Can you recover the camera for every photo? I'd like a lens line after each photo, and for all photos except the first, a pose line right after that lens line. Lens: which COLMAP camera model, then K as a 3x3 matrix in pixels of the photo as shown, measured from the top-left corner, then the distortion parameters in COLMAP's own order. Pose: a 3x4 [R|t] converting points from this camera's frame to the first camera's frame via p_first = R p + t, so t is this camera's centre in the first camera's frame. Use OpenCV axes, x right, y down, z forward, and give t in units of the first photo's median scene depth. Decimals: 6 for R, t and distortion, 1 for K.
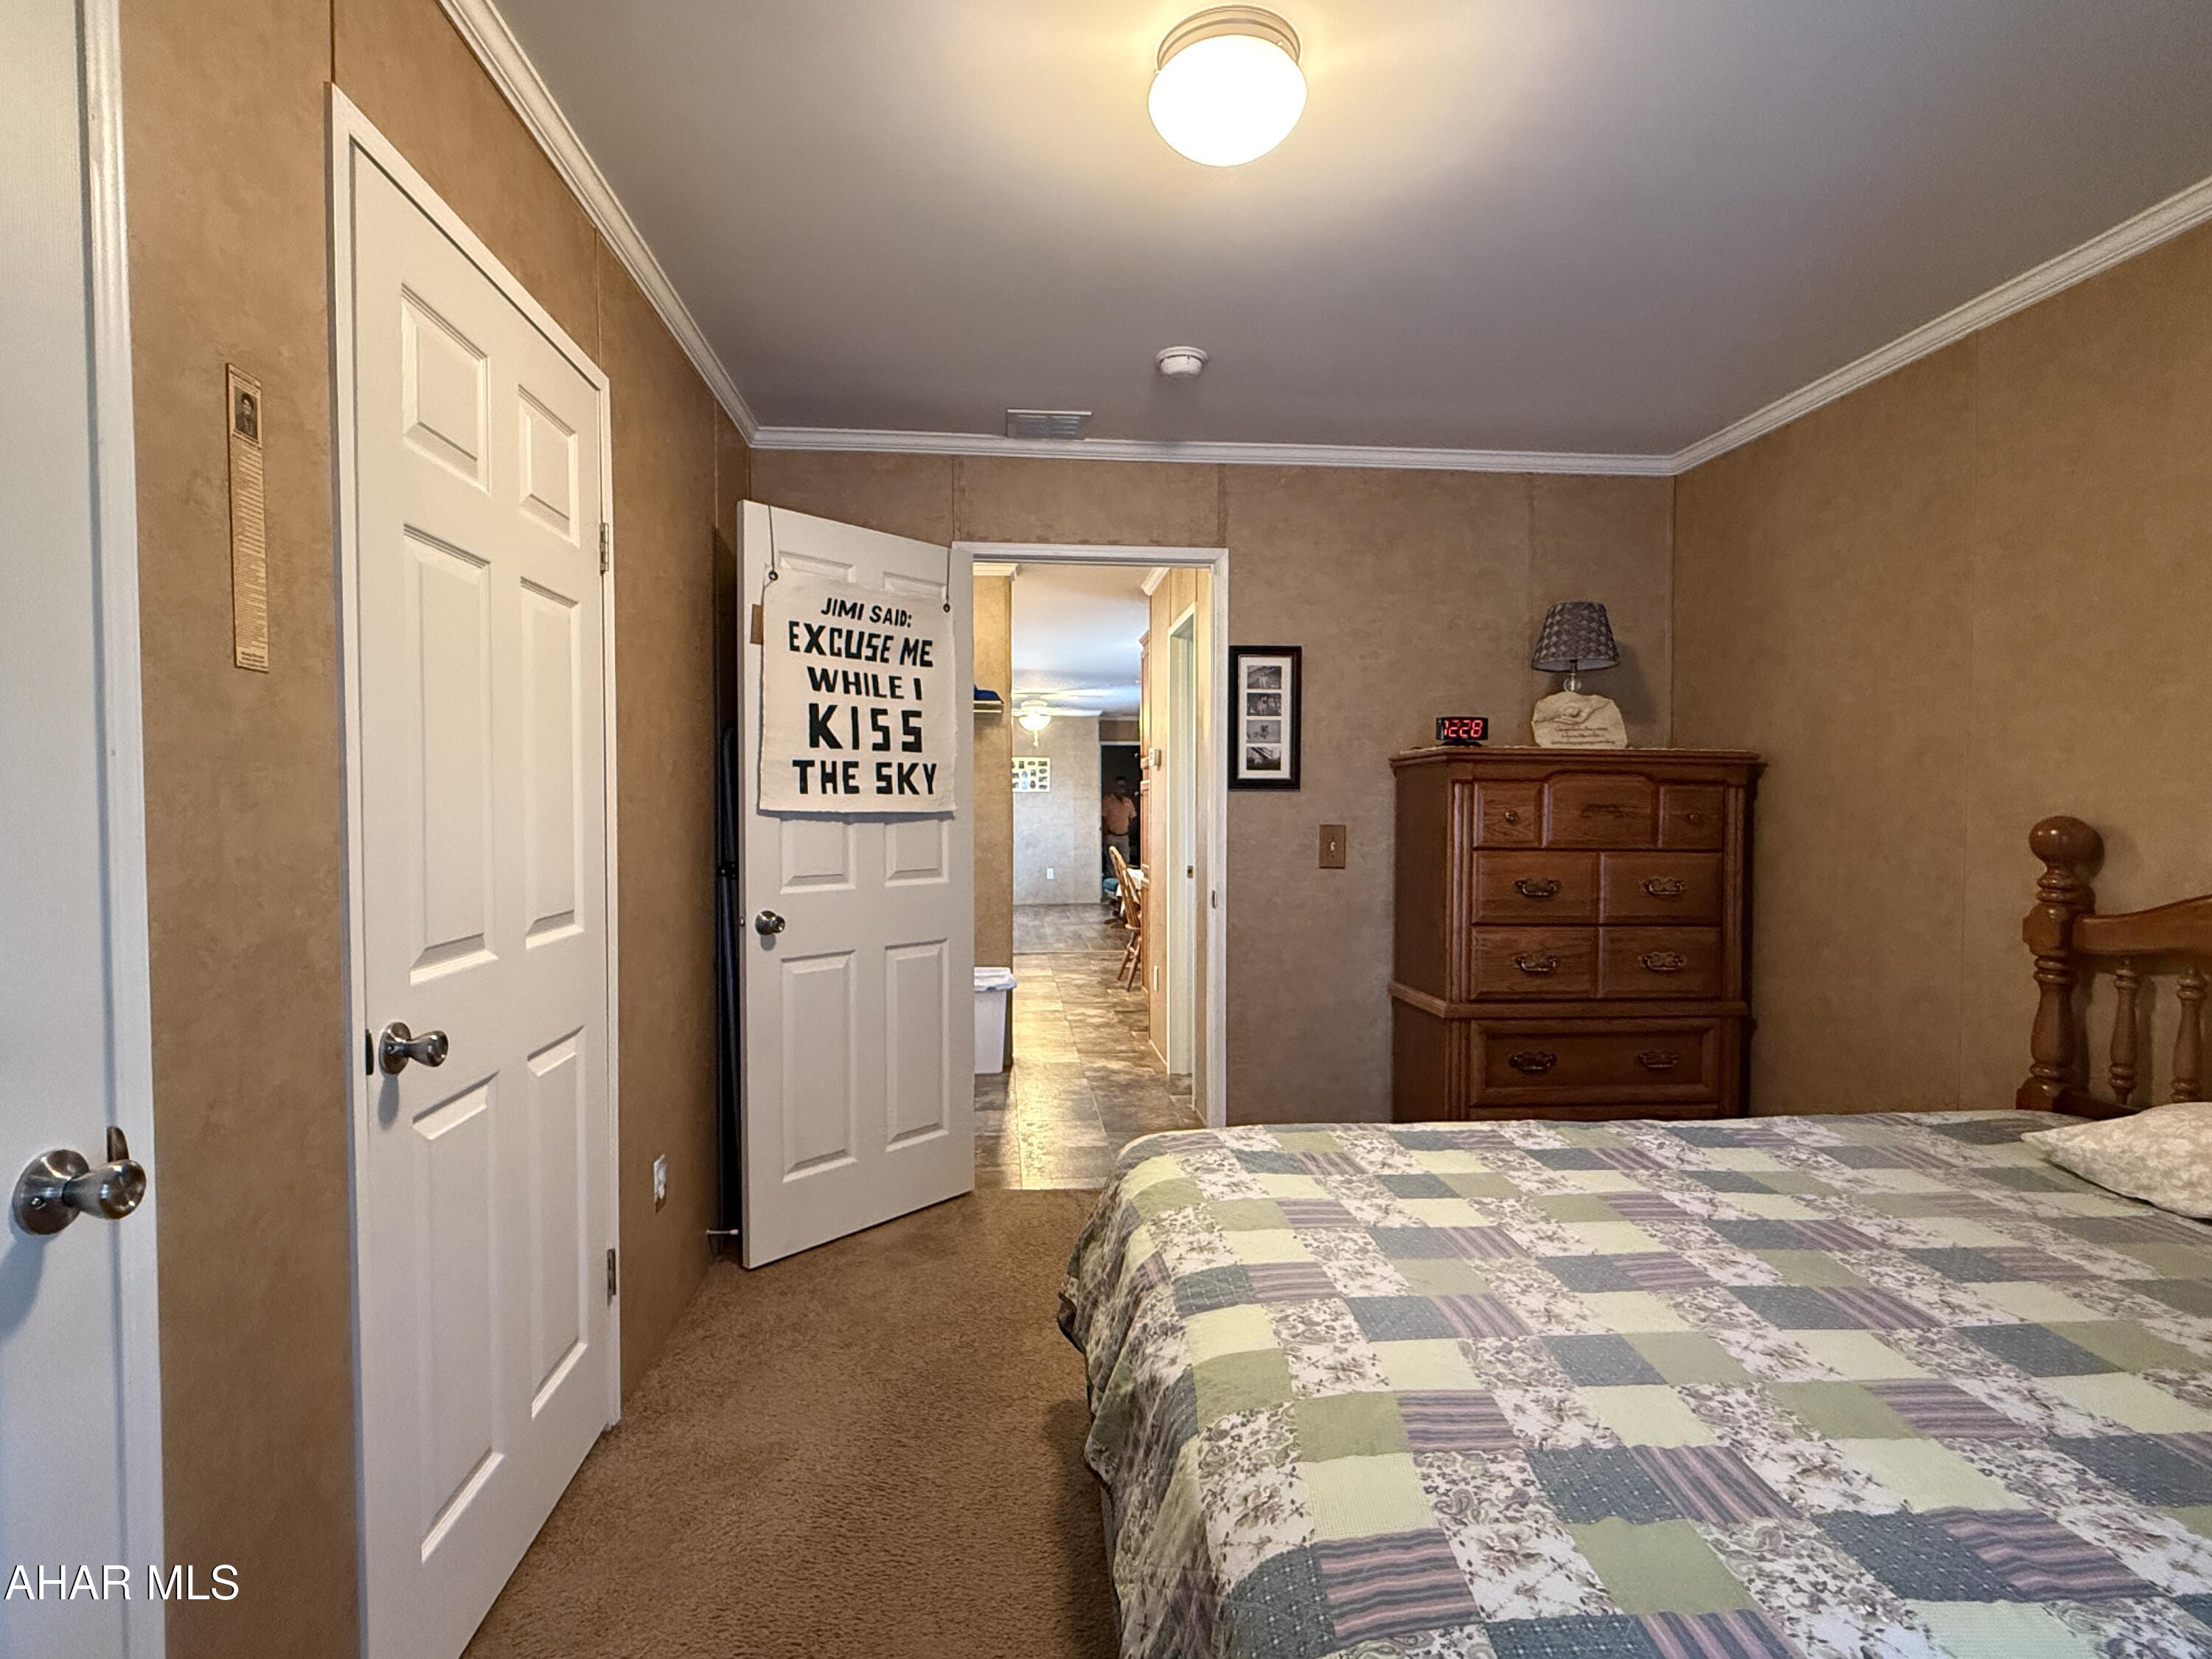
lens RADIAL K [[1103.7, 0, 1095.9], [0, 1103.7, 836.6], [0, 0, 1]] dist [0.001452, 0.000169]
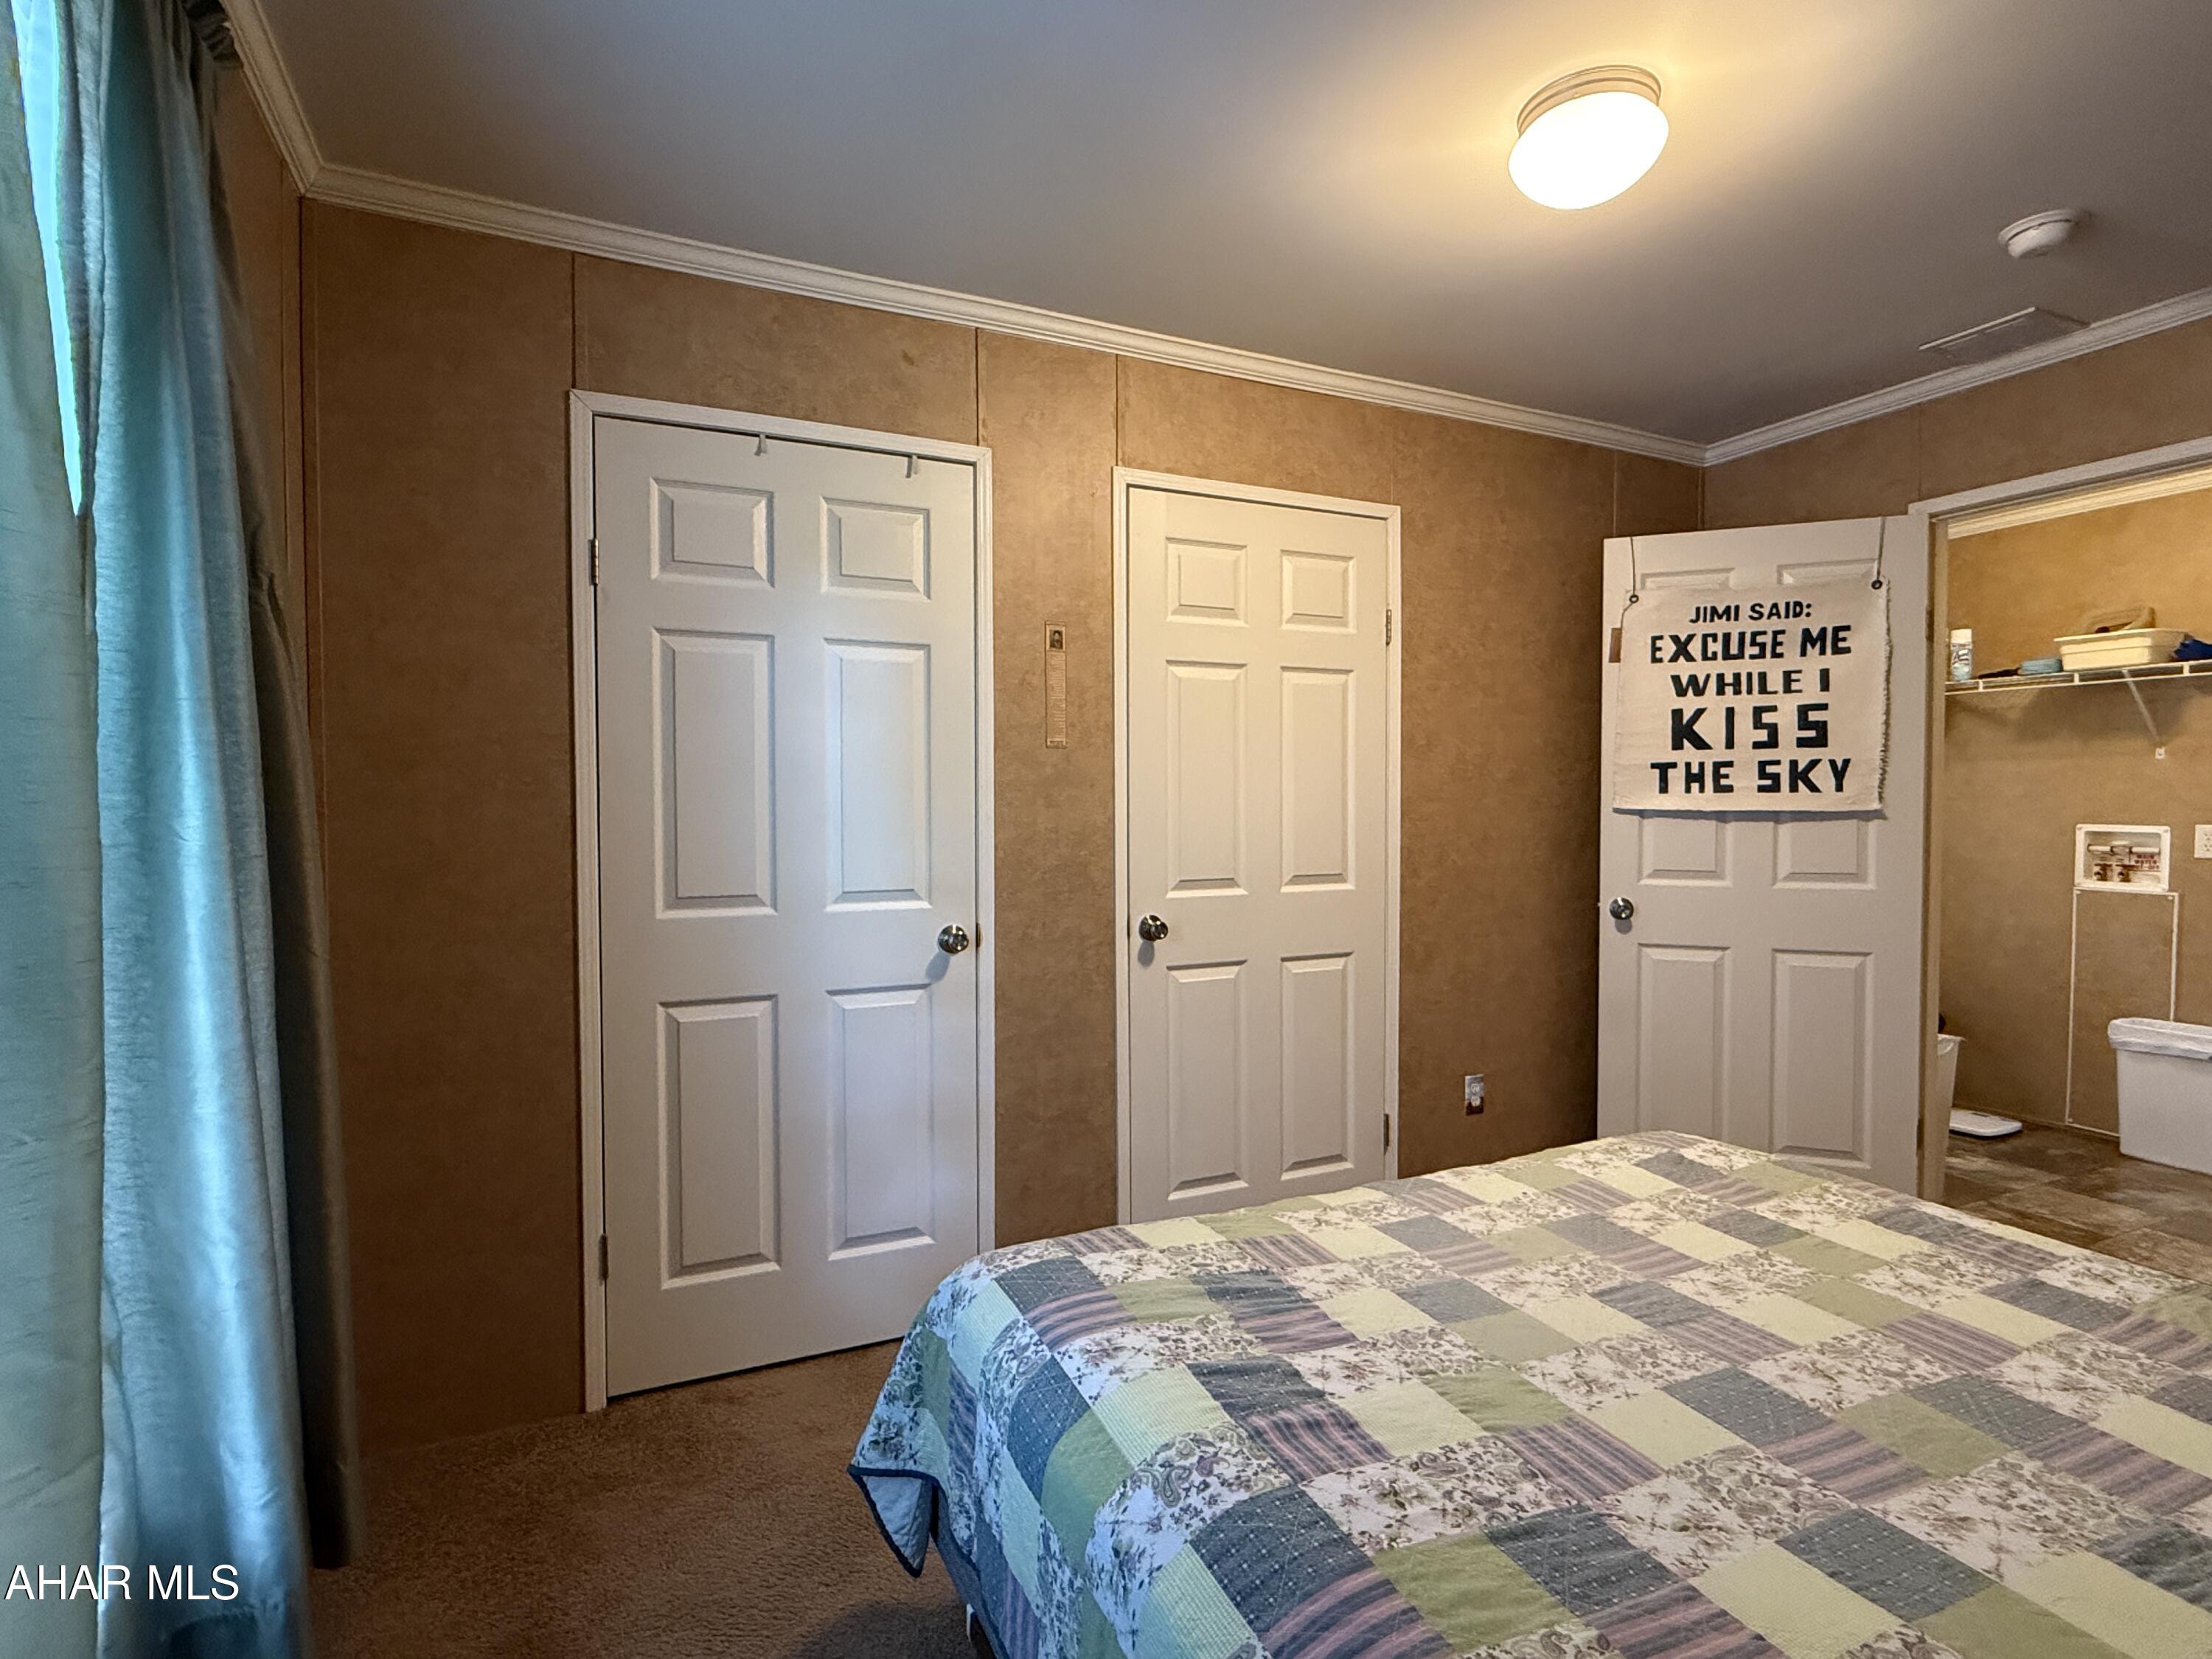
lens RADIAL K [[1107.0, 0, 1096.7], [0, 1107.0, 835.0], [0, 0, 1]] dist [0.000037, -0.001482]
pose [[0.329709, 0.023186, -0.943798, 0.571275], [-0.024974, 0.999563, 0.015831, -0.001607], [0.943752, 0.018351, 0.330144, 0.117491]]
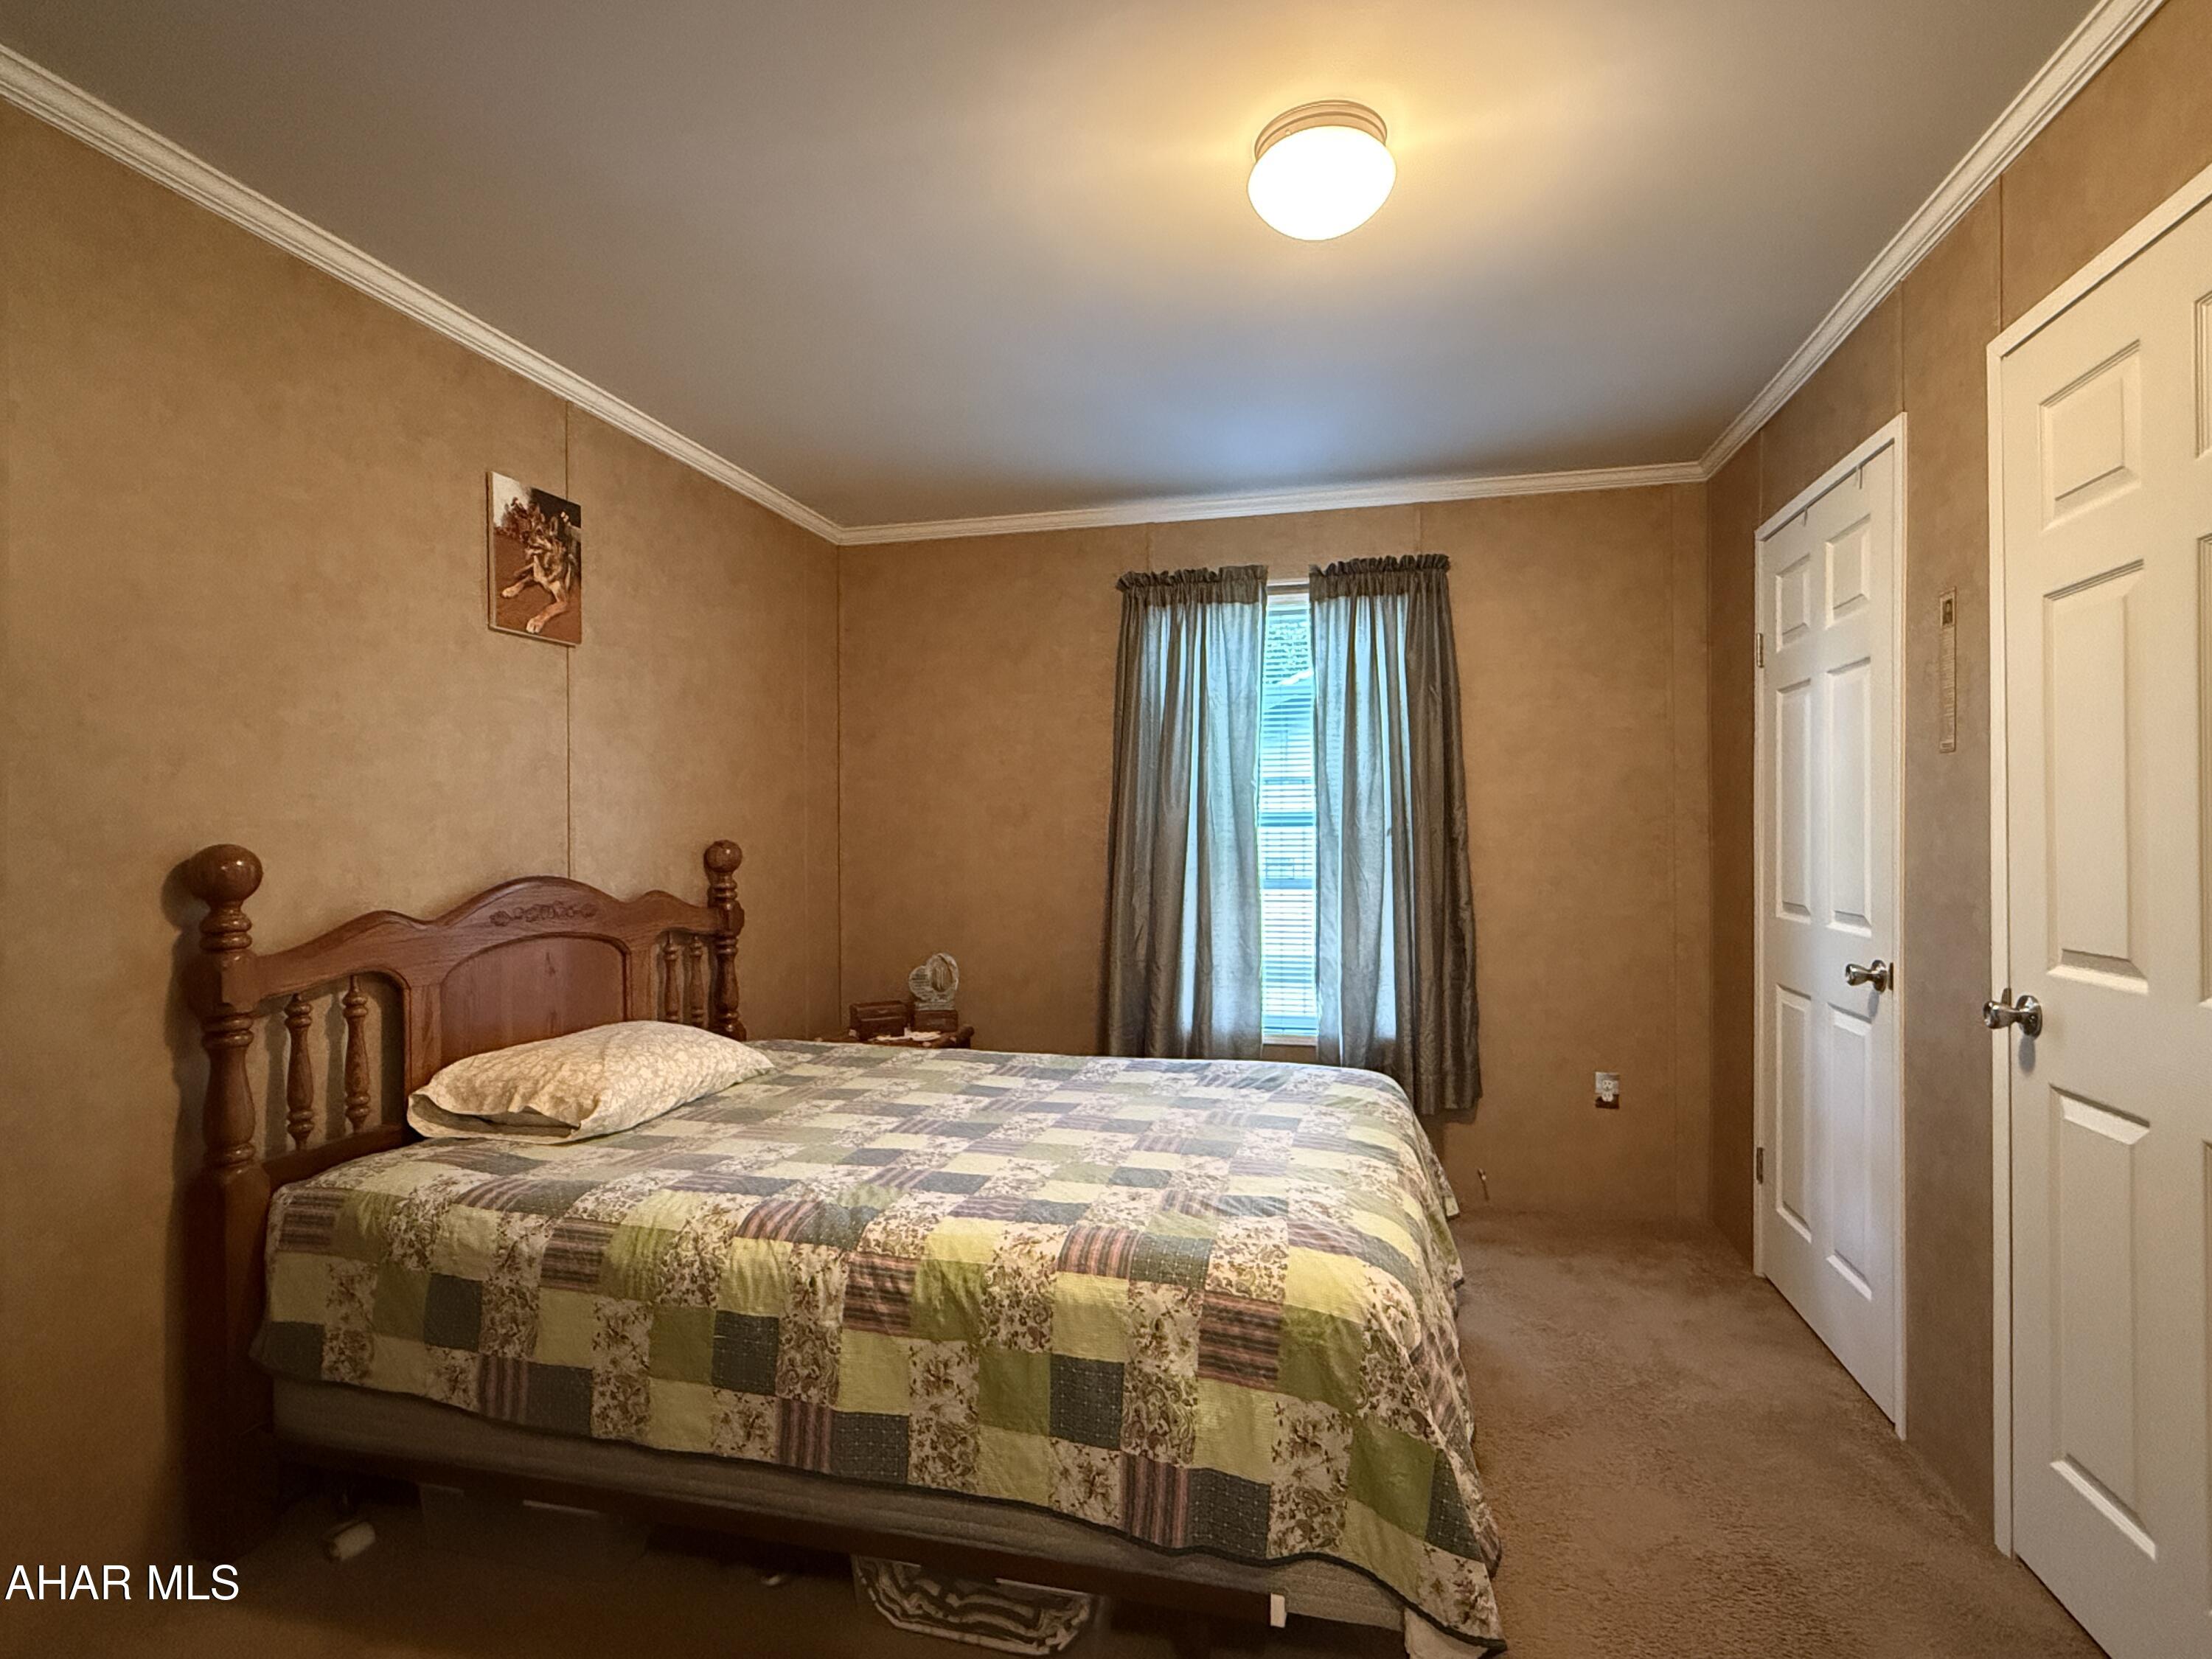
lens RADIAL K [[1107.0, 0, 1096.7], [0, 1107.0, 835.0], [0, 0, 1]] dist [0.000037, -0.001482]
pose [[-0.939530, 0.004139, 0.342443, -0.026241], [0.012348, 0.999686, 0.021794, -0.027914], [-0.342245, 0.024705, -0.939286, 1.218143]]
